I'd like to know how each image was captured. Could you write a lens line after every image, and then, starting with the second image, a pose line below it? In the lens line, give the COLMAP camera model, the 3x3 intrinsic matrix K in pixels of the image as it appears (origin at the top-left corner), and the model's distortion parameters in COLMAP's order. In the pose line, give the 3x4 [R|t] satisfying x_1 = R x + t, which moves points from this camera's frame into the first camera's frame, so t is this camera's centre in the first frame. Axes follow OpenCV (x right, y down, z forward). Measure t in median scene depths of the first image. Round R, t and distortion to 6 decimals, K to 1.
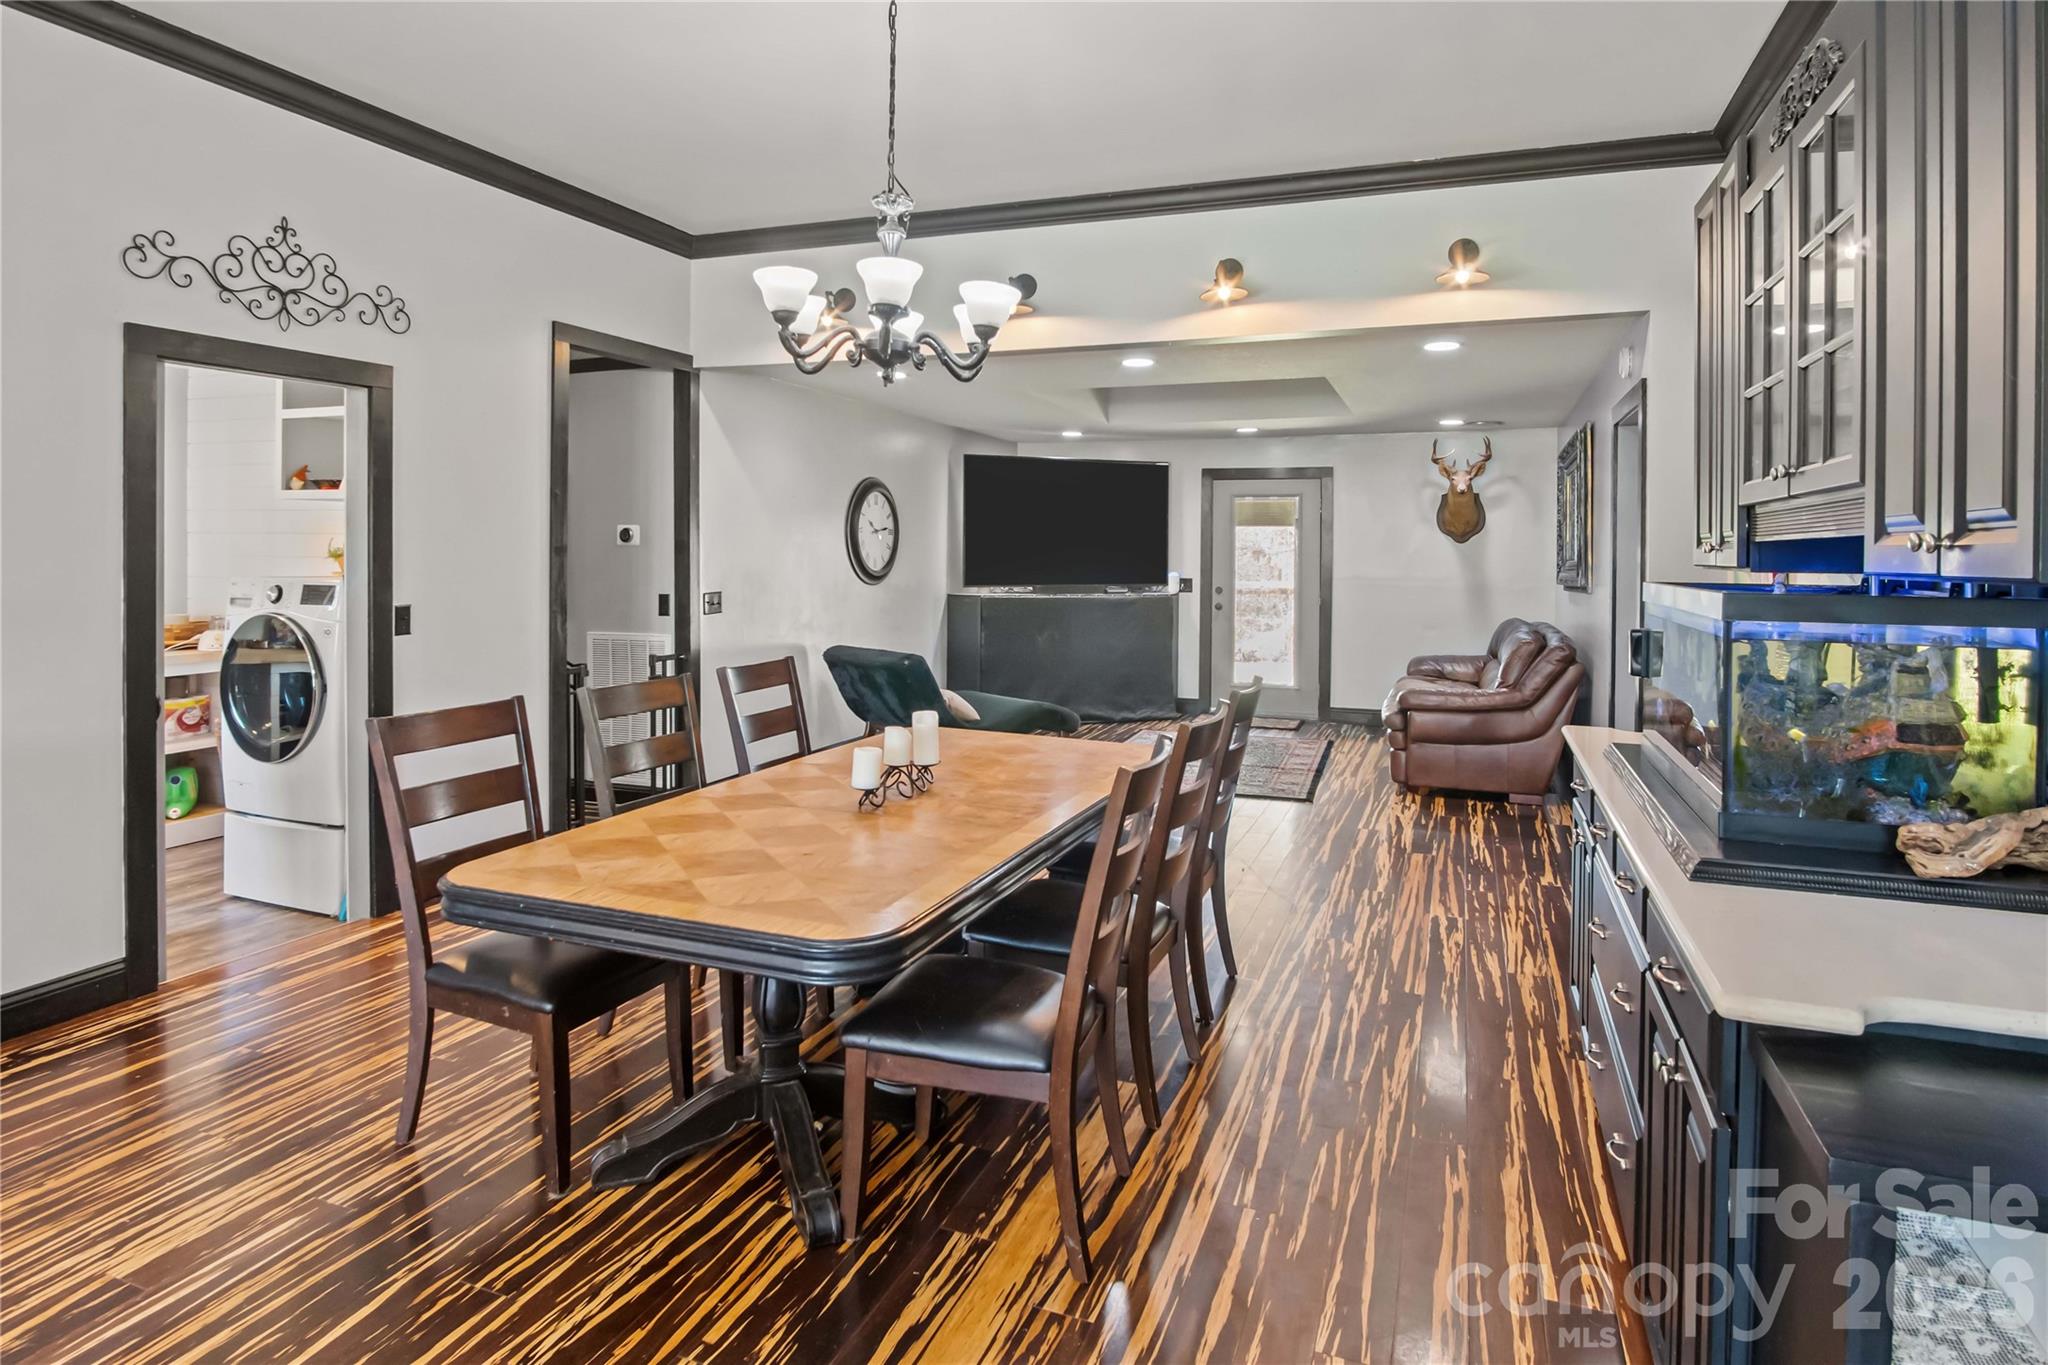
lens RADIAL K [[1136.1, 0, 1006.3], [0, 1136.1, 563.8], [0, 0, 1]] dist [-0.030127, 0.004632]
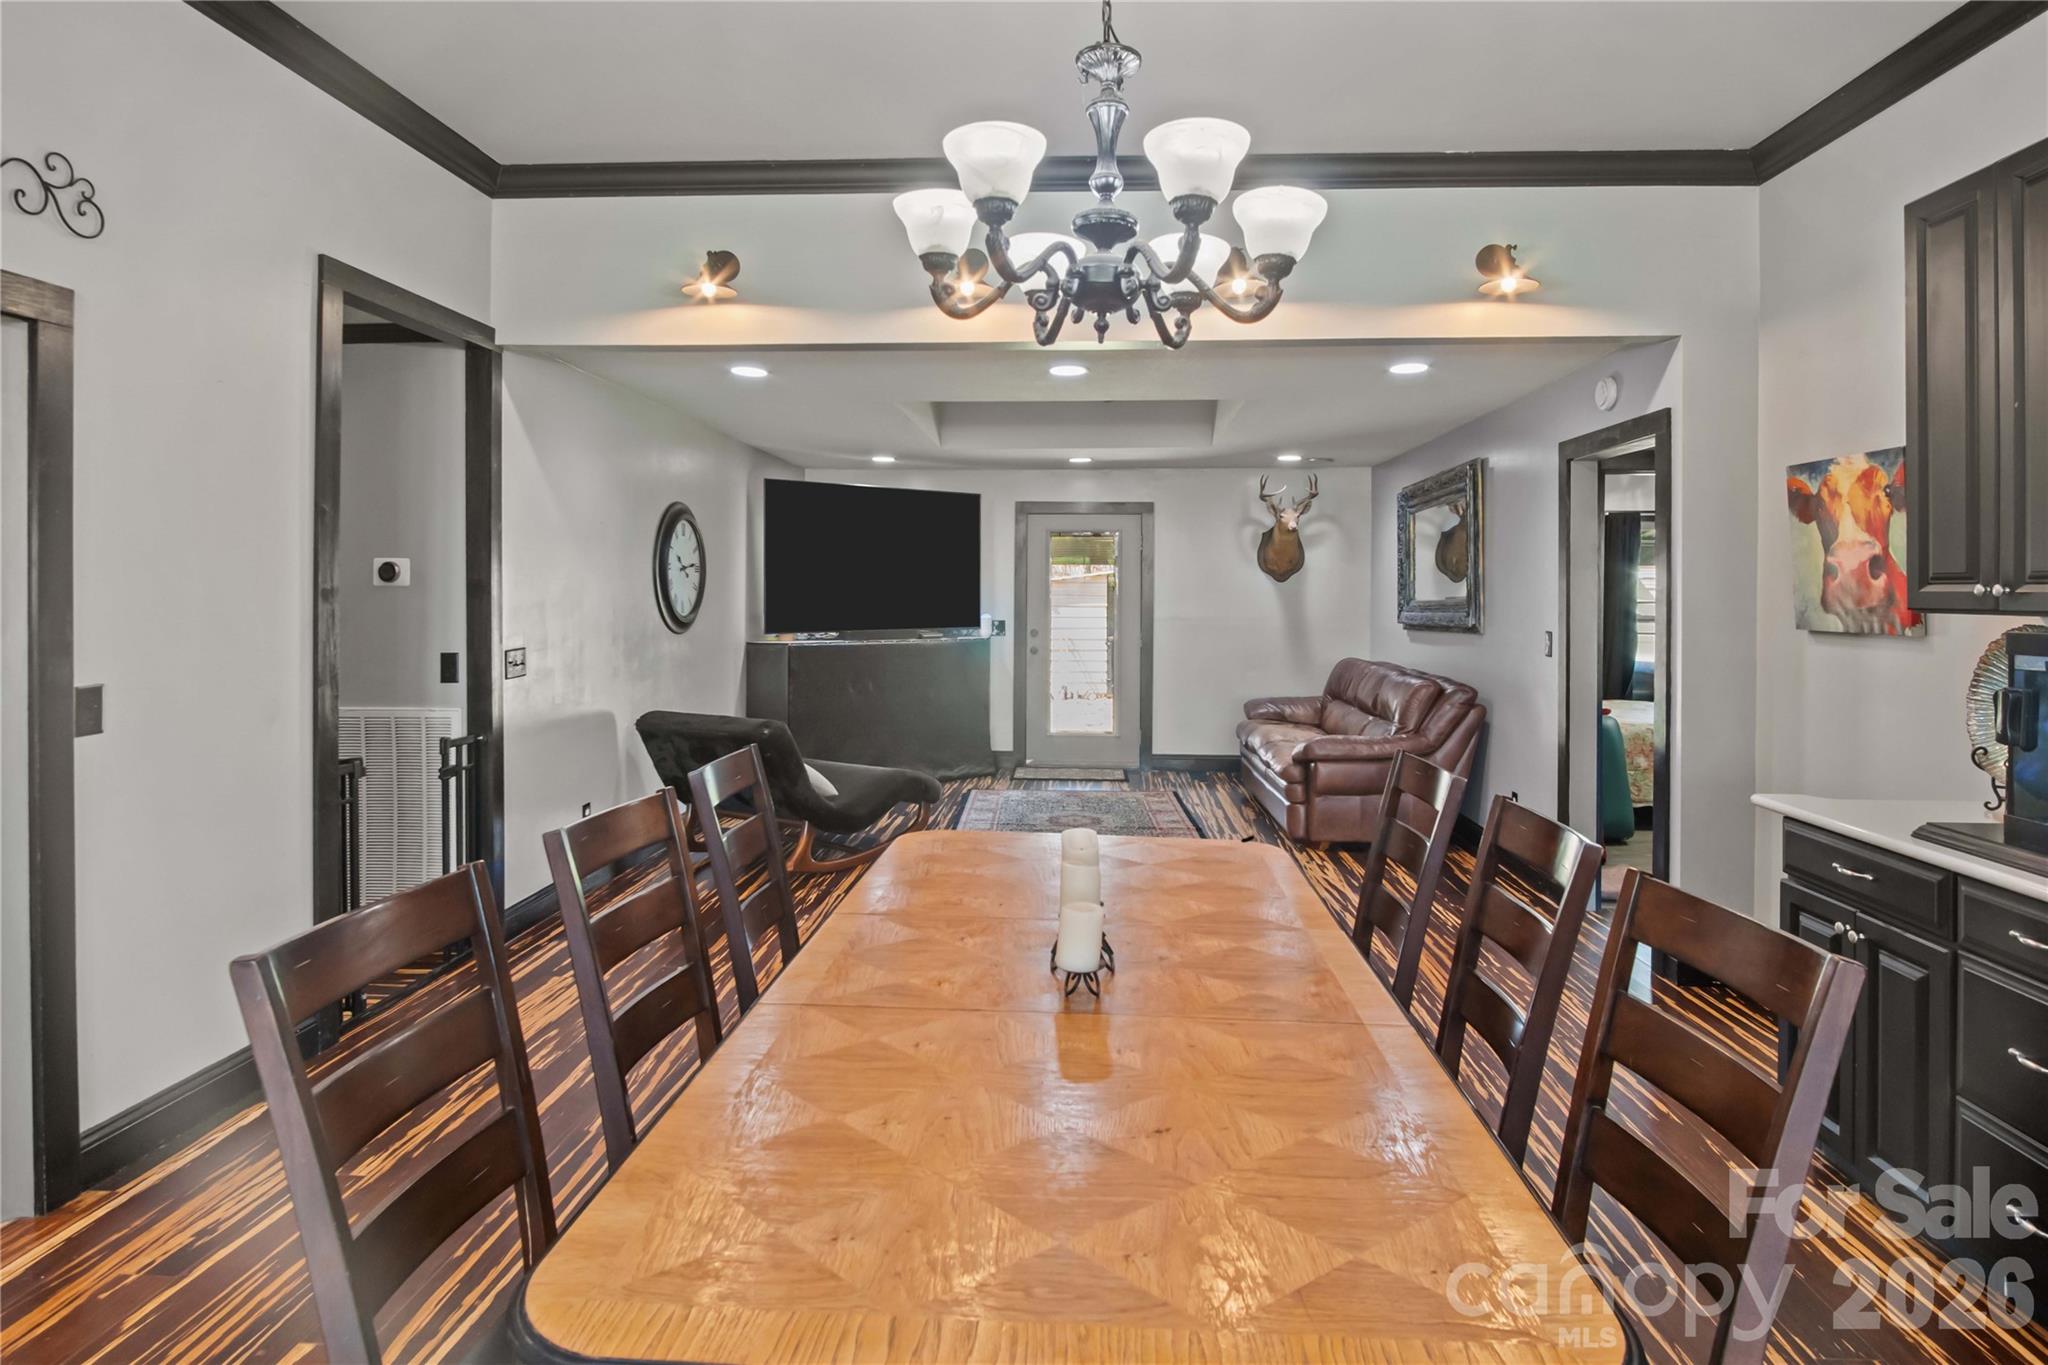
lens RADIAL K [[1136.1, 0, 1016.1], [0, 1136.1, 591.8], [0, 0, 1]] dist [-0.030127, 0.004632]
pose [[0.952312, -0.002429, 0.305115, -0.124669], [0.005039, 0.999957, -0.007765, -0.003585], [-0.305083, 0.008932, 0.952284, 0.139871]]
